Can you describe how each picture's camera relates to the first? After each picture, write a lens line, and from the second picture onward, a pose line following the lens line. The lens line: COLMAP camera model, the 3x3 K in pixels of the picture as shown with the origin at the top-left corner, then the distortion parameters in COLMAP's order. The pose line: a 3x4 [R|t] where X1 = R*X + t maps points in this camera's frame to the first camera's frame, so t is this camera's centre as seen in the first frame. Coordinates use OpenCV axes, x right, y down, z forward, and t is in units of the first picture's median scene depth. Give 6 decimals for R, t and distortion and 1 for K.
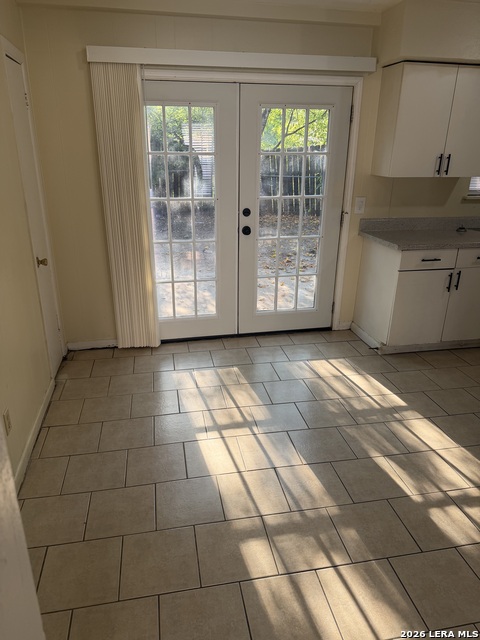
lens RADIAL K [[443.3, 0, 239.8], [0, 443.3, 310.6], [0, 0, 1]] dist [0.047188, -0.055438]
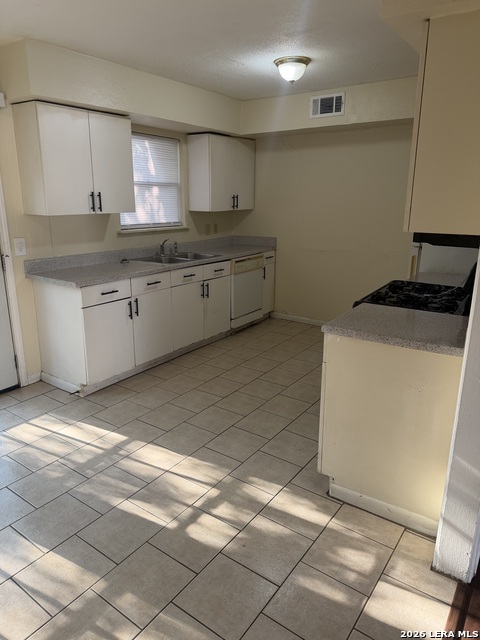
lens RADIAL K [[443.3, 0, 239.8], [0, 443.3, 310.6], [0, 0, 1]] dist [0.047188, -0.055438]
pose [[0.732097, -0.184139, 0.655840, -0.034147], [0.235356, 0.971856, 0.010144, -0.012535], [-0.639251, 0.146929, 0.754831, 0.039069]]
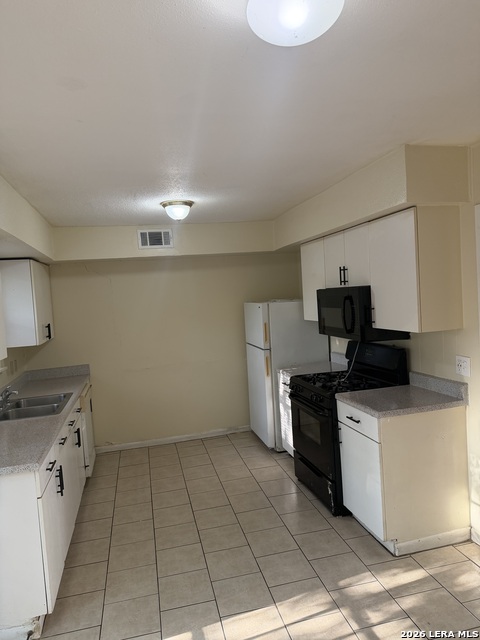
lens RADIAL K [[443.3, 0, 239.8], [0, 443.3, 310.6], [0, 0, 1]] dist [0.047188, -0.055438]
pose [[-0.029996, -0.042334, 0.998653, -0.295343], [0.392427, 0.918384, 0.050718, -0.239052], [-0.919294, 0.393420, -0.010935, 0.553067]]
